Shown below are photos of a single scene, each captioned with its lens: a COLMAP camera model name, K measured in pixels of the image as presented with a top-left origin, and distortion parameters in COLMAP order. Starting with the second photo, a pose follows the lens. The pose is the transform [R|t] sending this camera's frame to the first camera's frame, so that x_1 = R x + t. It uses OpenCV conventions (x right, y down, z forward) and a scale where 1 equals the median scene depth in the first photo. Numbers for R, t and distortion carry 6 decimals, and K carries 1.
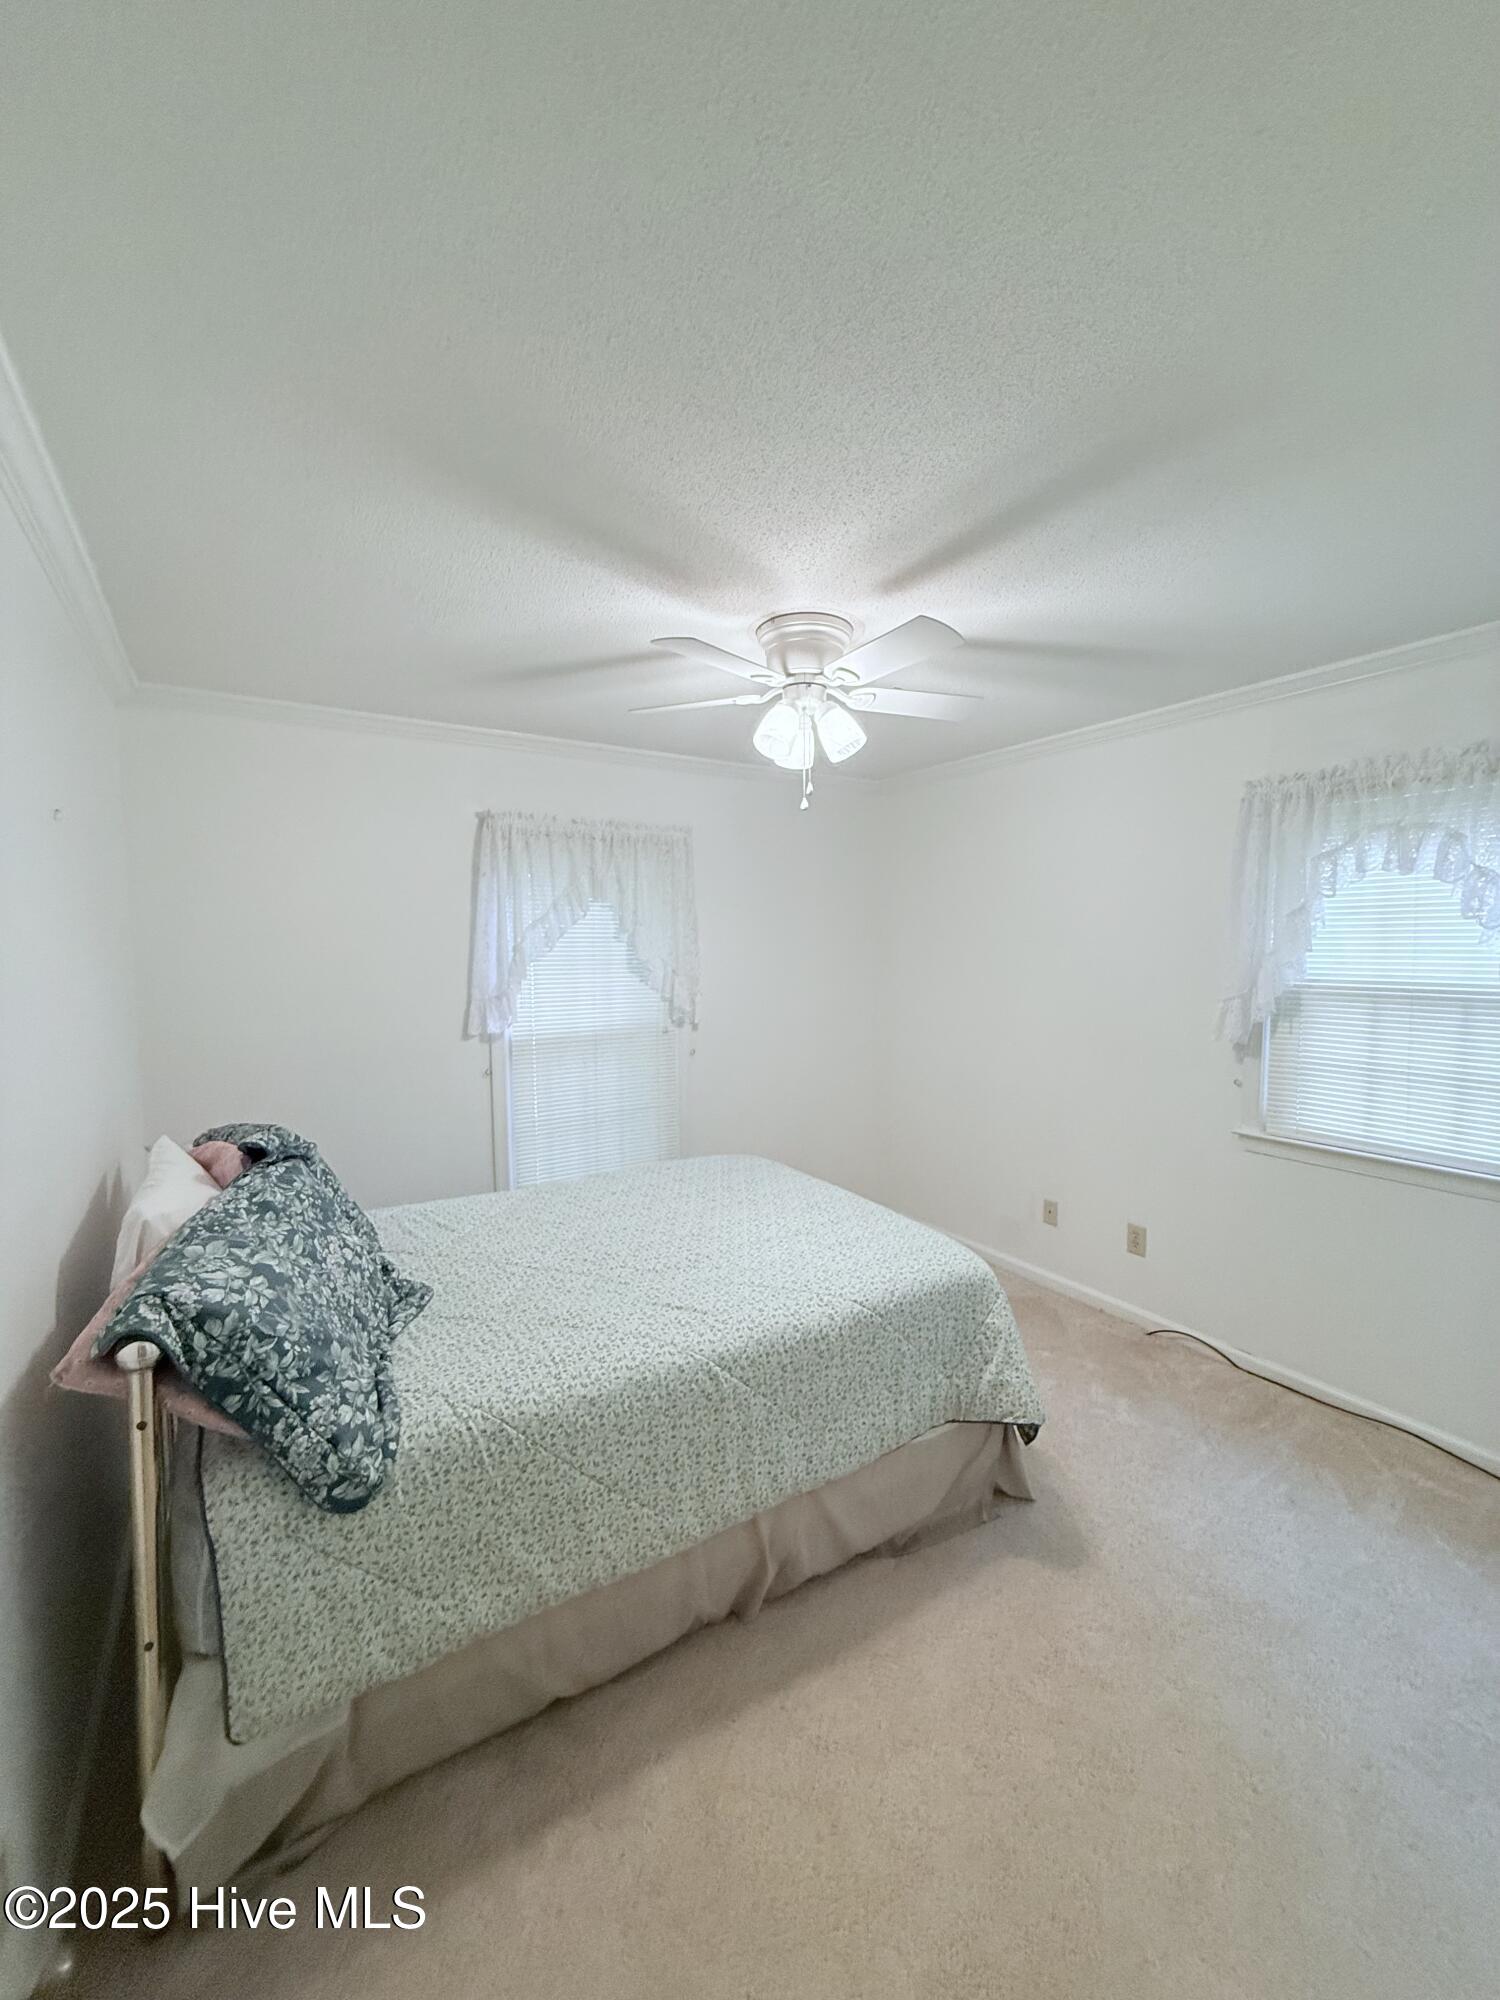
lens RADIAL K [[794.5, 0, 764.0], [0, 794.5, 991.5], [0, 0, 1]] dist [0.002906, 0.000133]
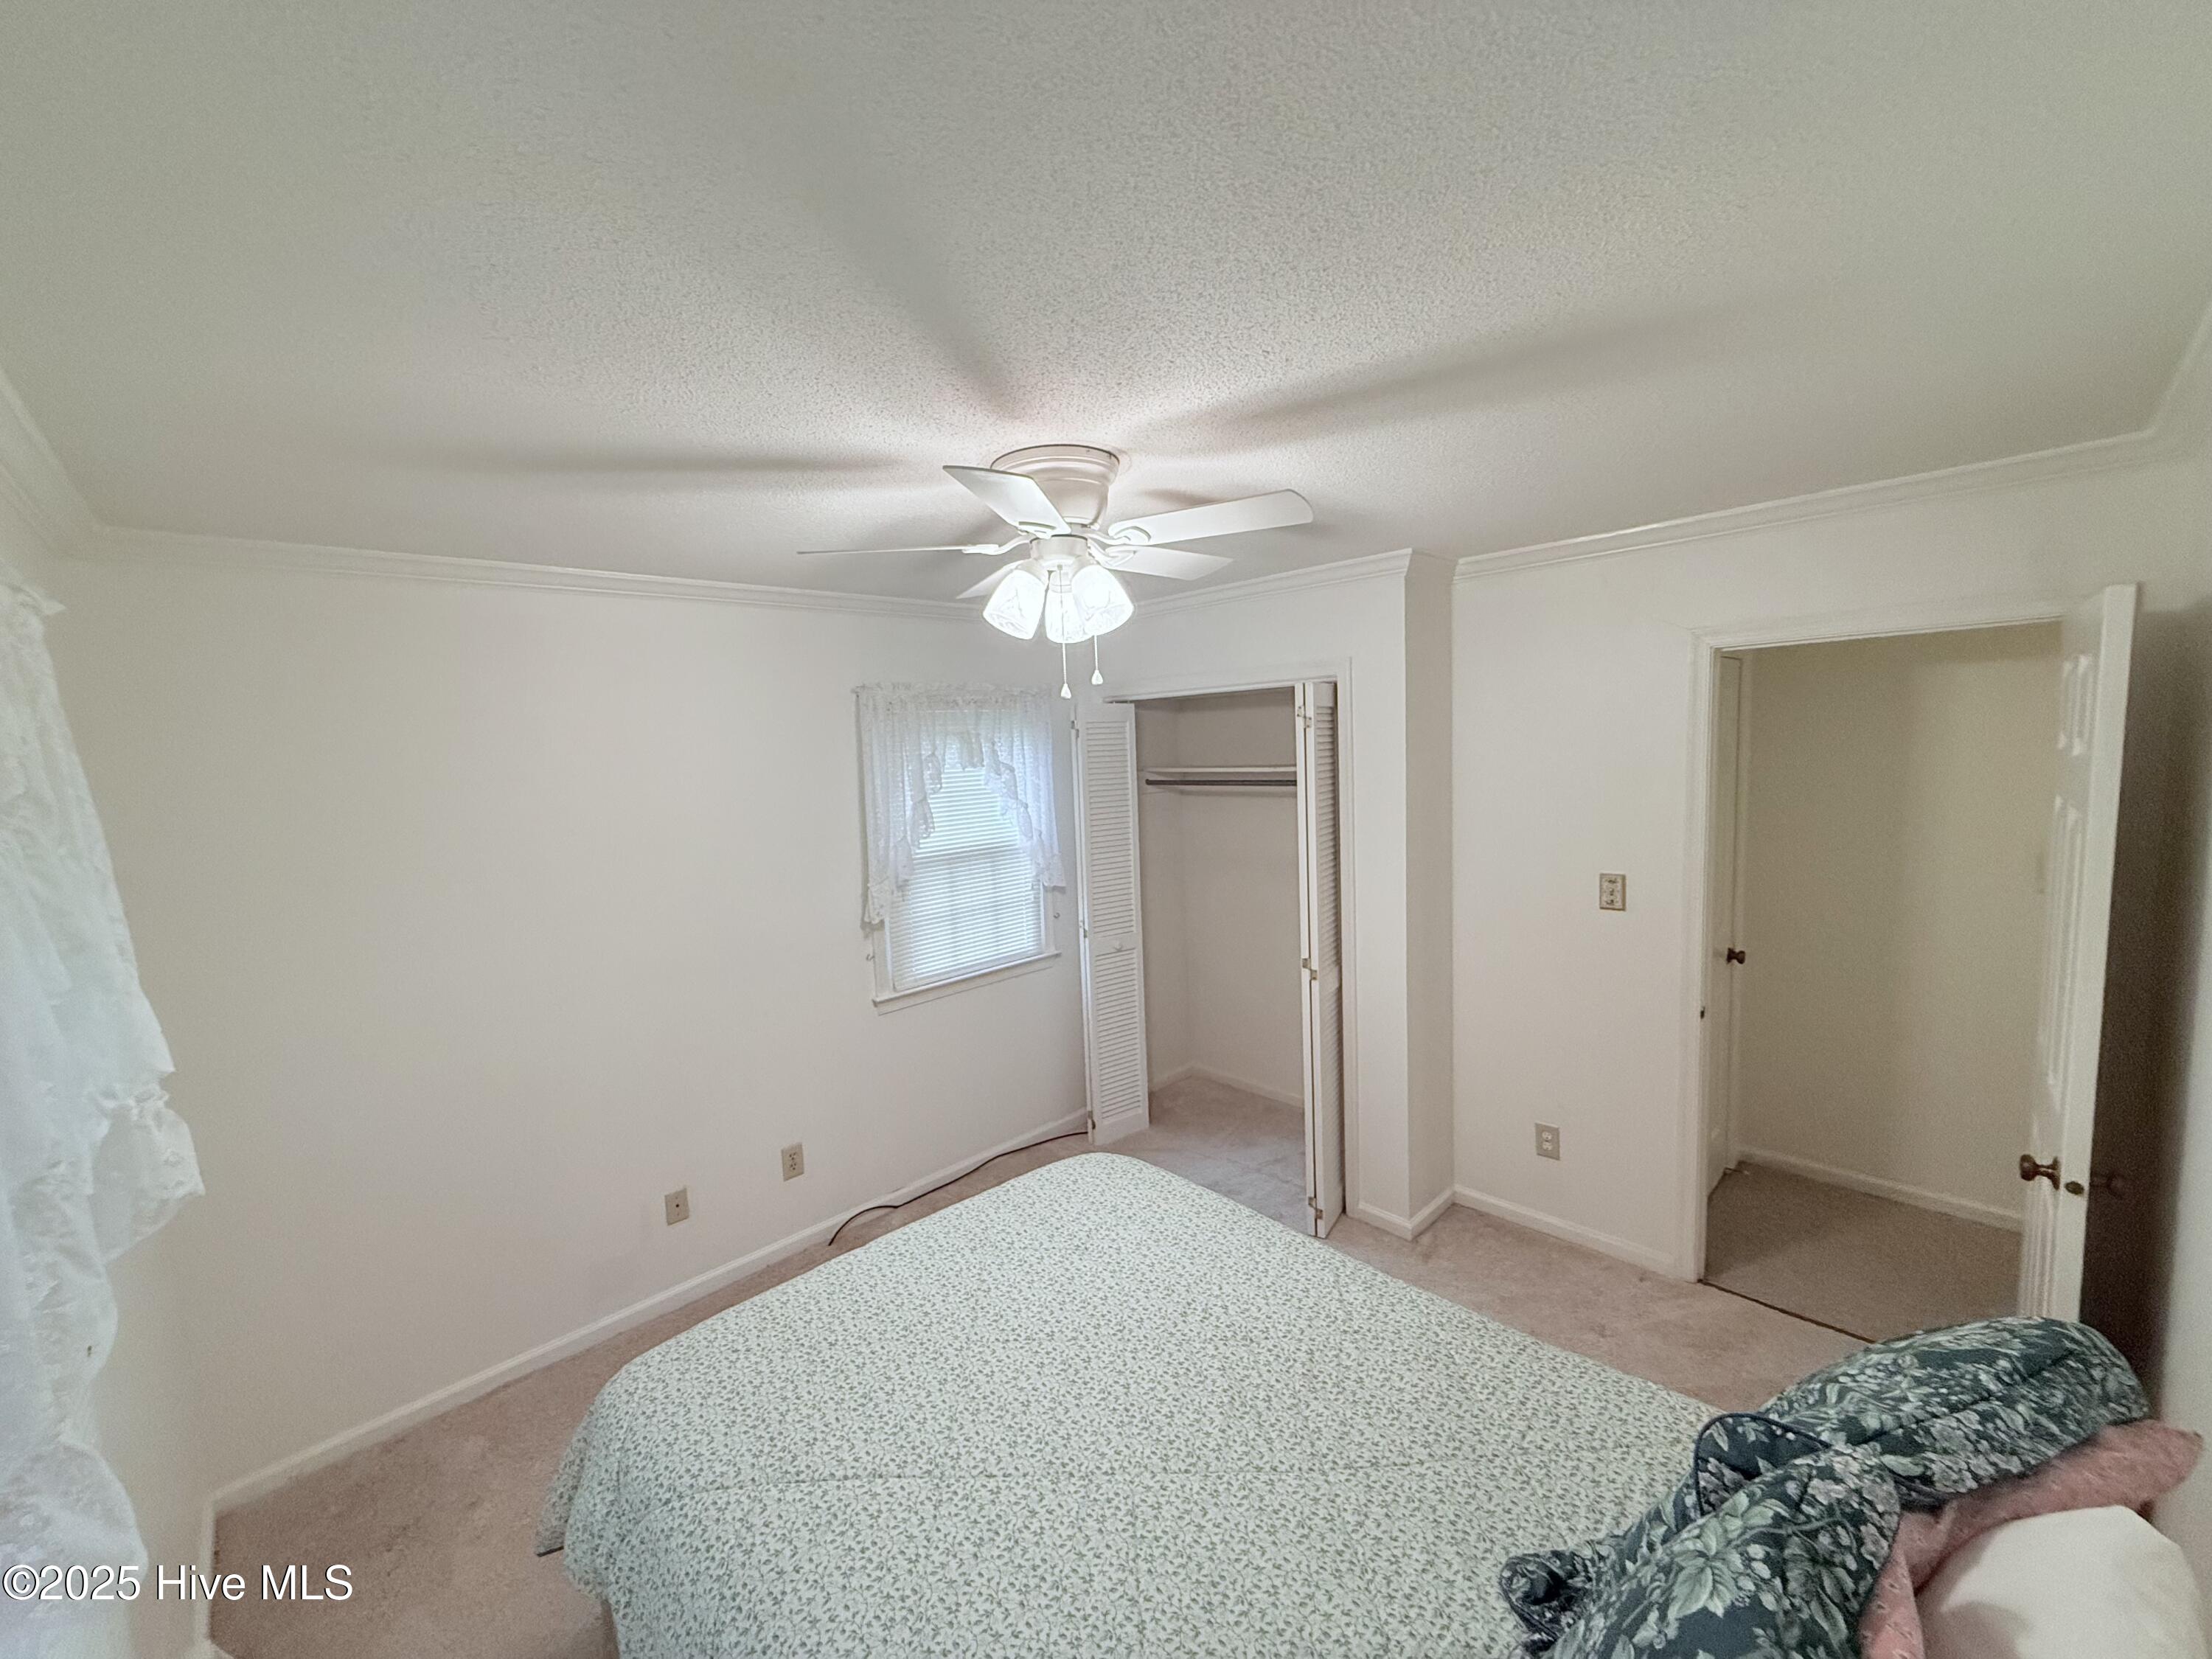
lens RADIAL K [[878.7, 0, 1082.6], [0, 878.7, 831.2], [0, 0, 1]] dist [0.002906, 0.000133]
pose [[-0.164703, -0.083427, 0.982809, -0.682903], [0.113909, 0.988141, 0.102969, -0.161215], [-0.979744, 0.128910, -0.153247, 0.970432]]
